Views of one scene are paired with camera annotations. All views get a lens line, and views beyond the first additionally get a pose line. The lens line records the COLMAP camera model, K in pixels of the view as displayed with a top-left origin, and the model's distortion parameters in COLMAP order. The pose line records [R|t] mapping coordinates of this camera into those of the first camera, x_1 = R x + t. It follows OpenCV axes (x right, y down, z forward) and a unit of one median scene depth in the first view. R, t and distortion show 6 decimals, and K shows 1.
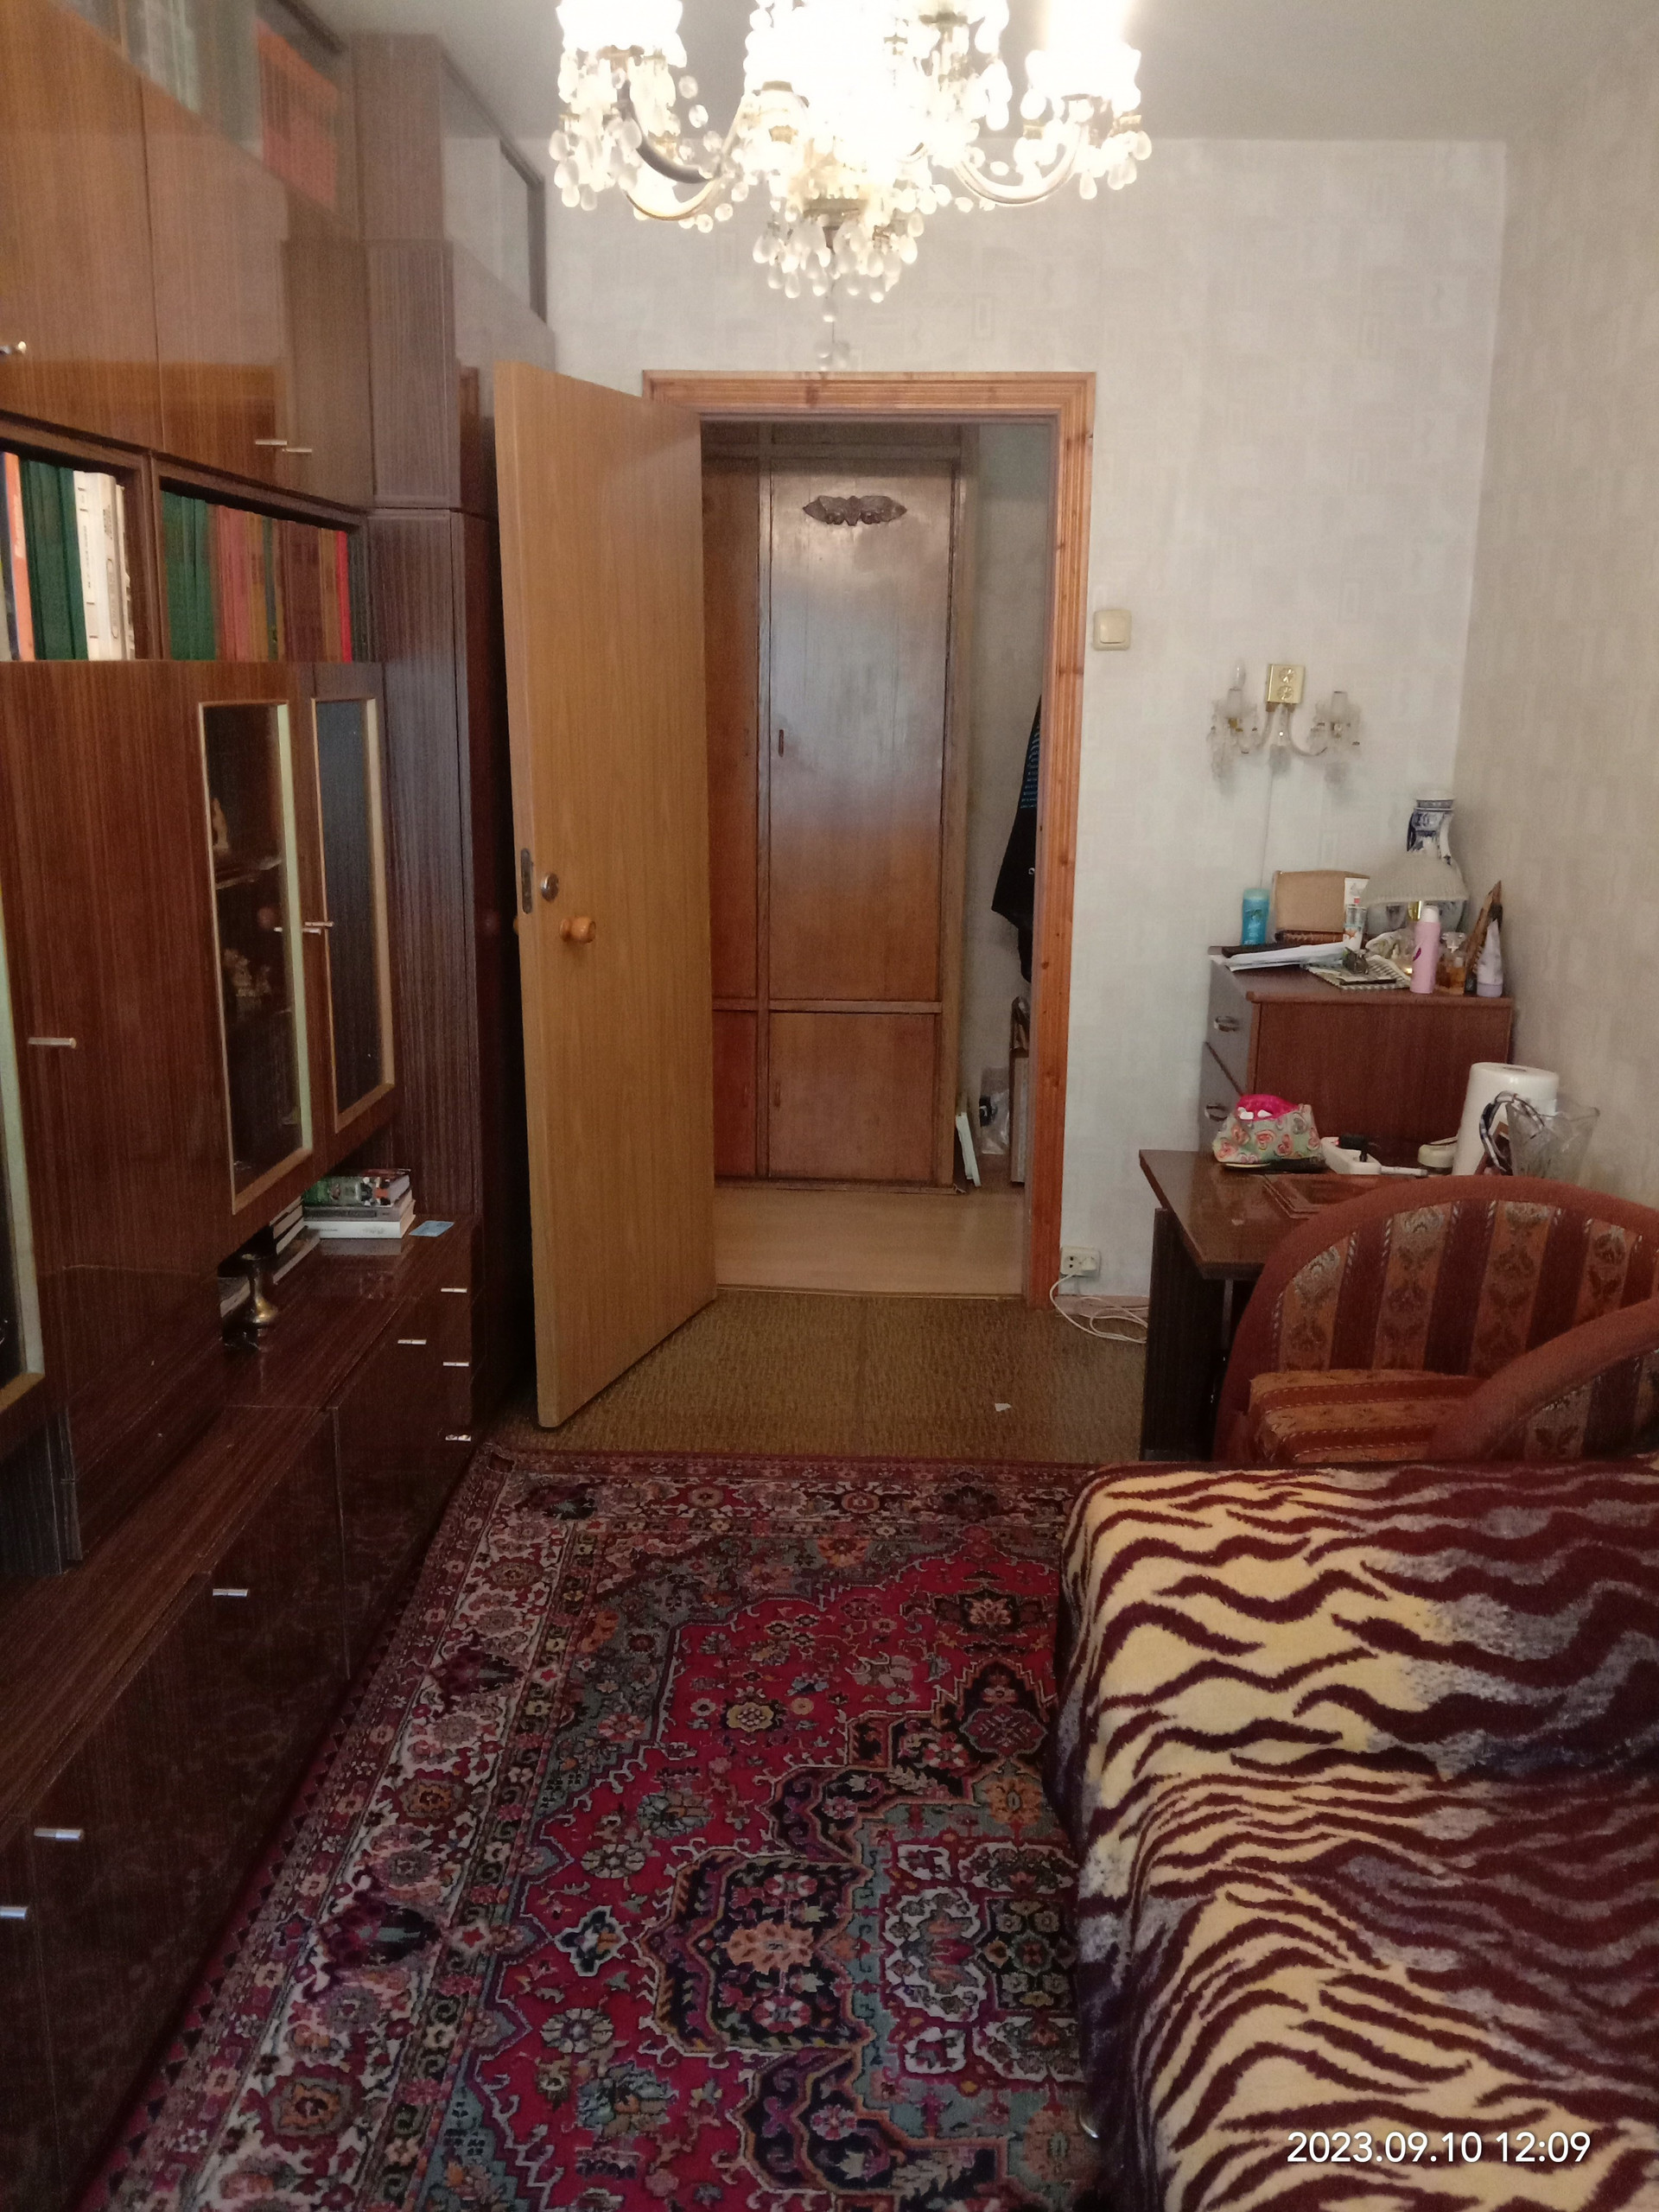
lens RADIAL K [[1762.1, 0, 839.6], [0, 1762.1, 1098.9], [0, 0, 1]] dist [-0.010181, -0.005058]
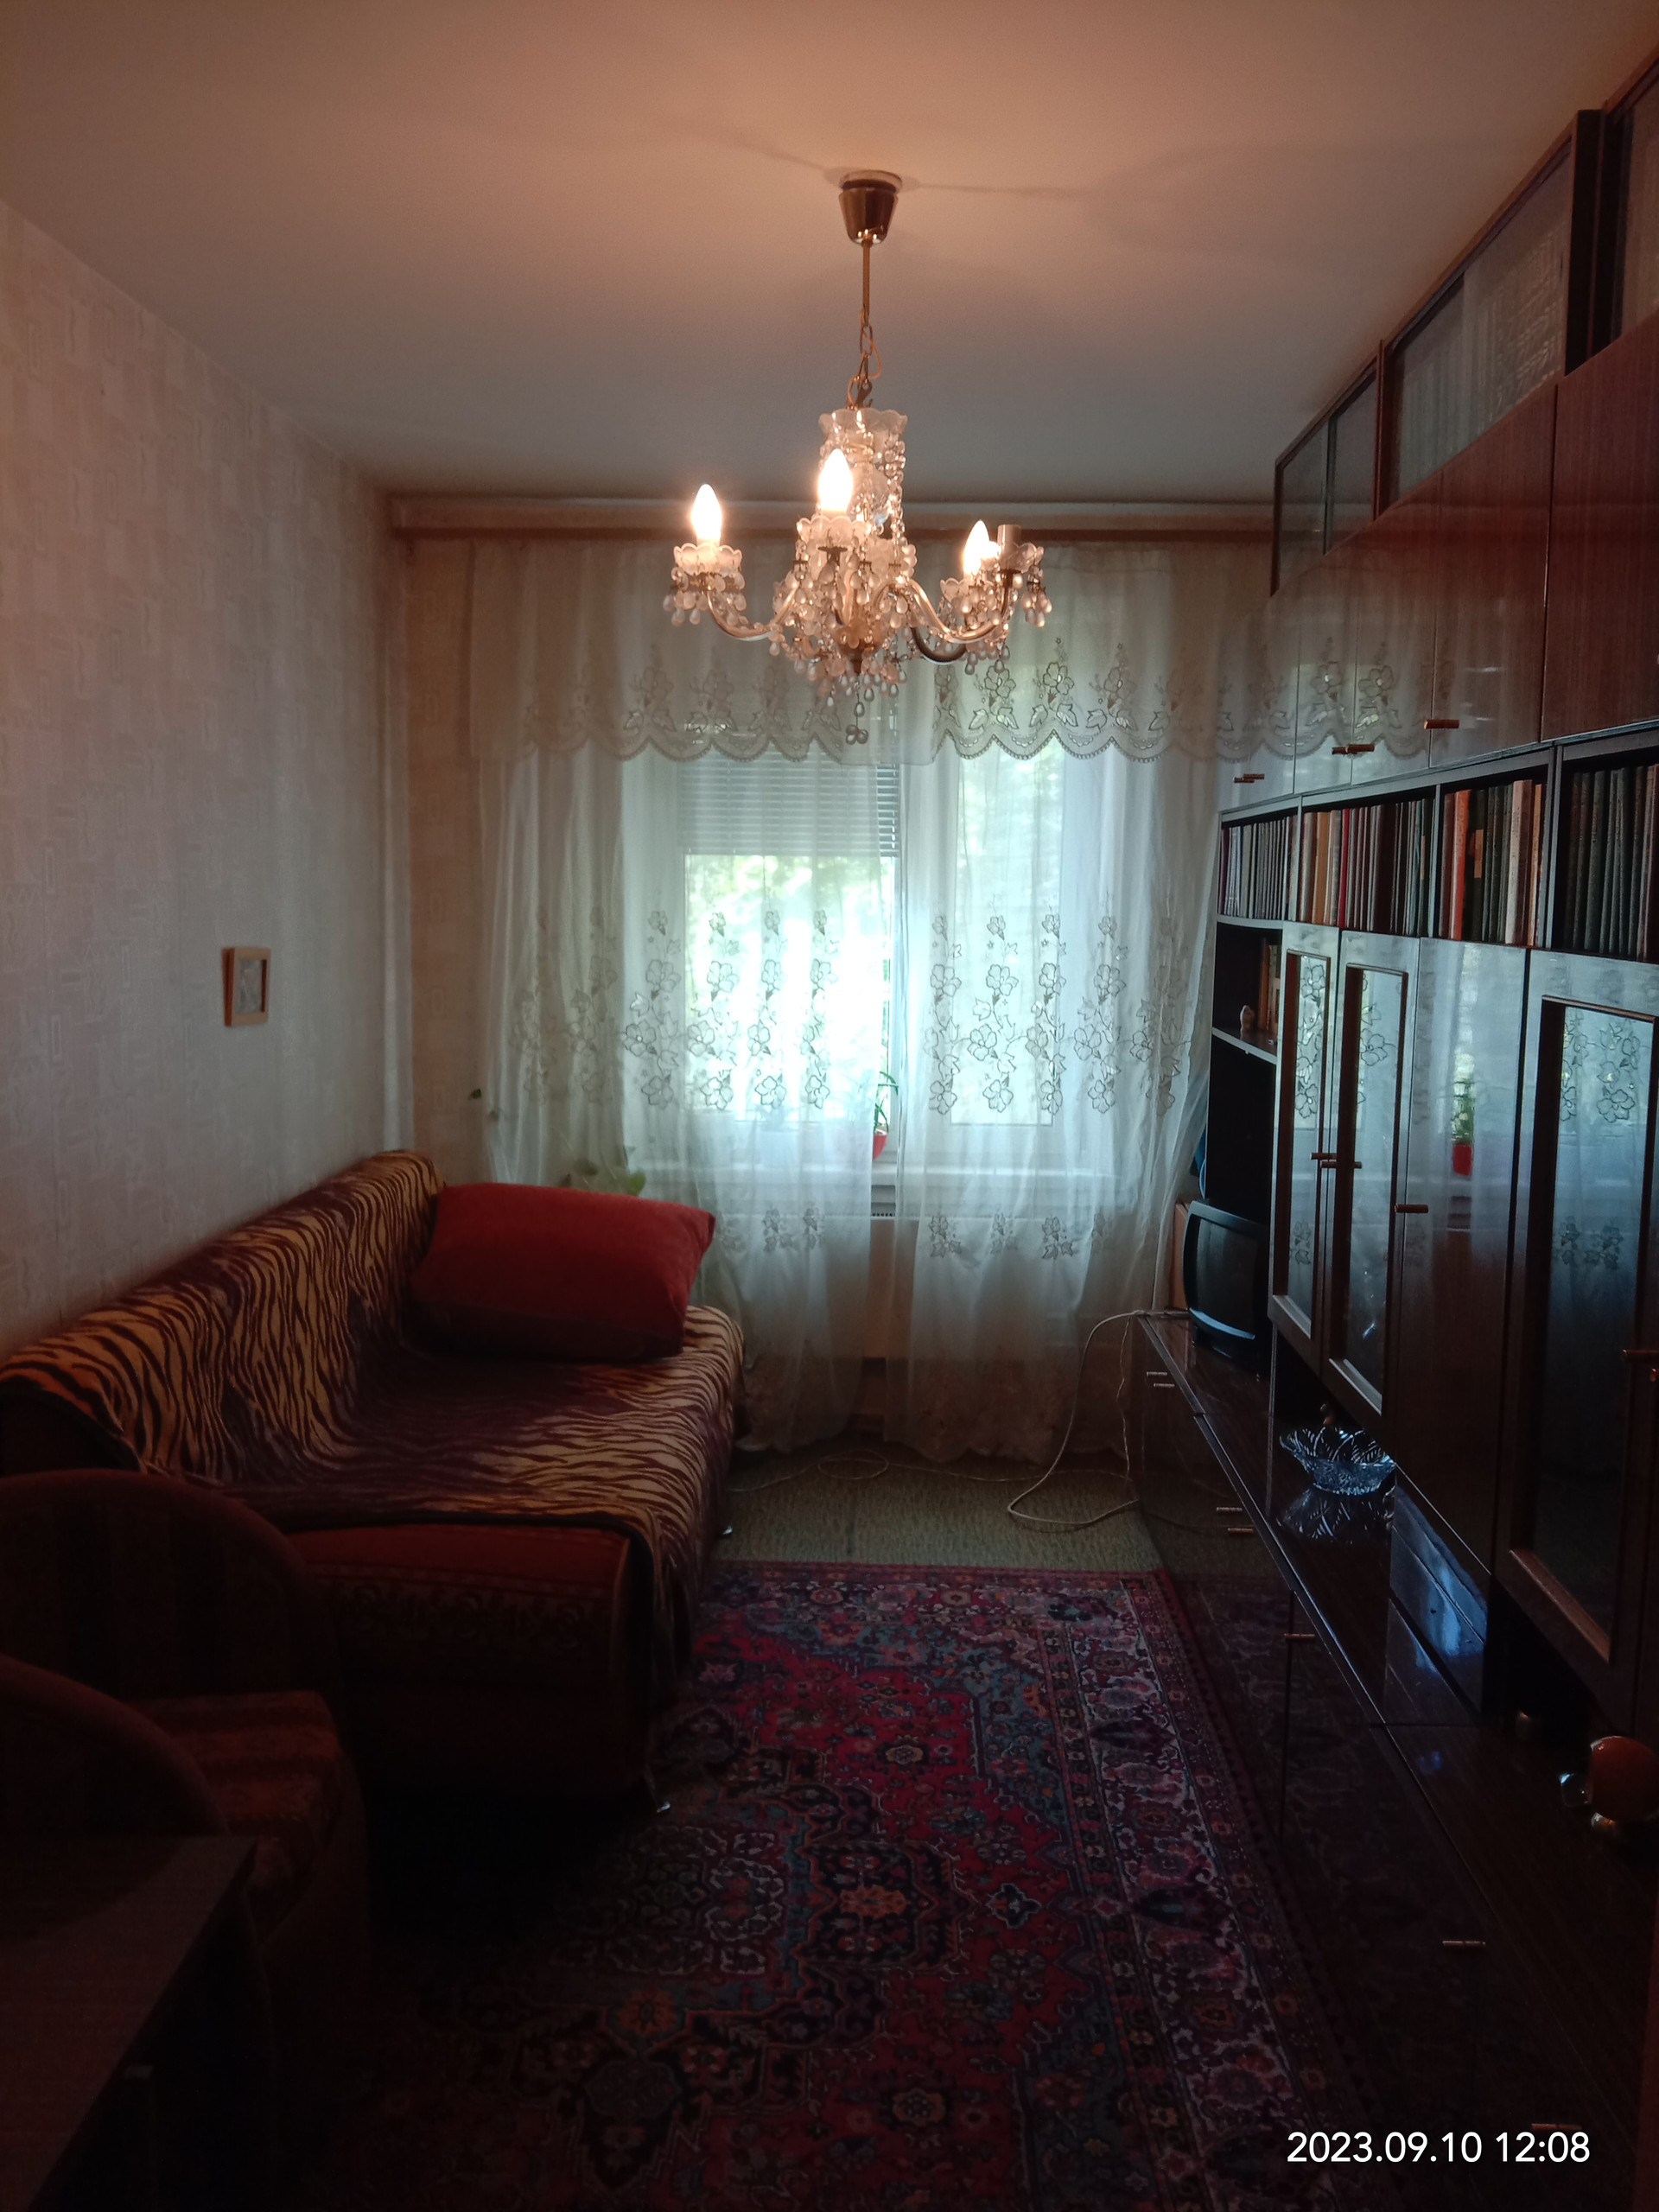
lens RADIAL K [[1762.1, 0, 834.2], [0, 1762.1, 1105.2], [0, 0, 1]] dist [-0.010181, -0.005058]
pose [[-0.999652, -0.025912, -0.004956, 0.010040], [-0.025952, 0.932046, 0.361409, -0.522355], [-0.004746, 0.361412, -0.932394, 1.992799]]
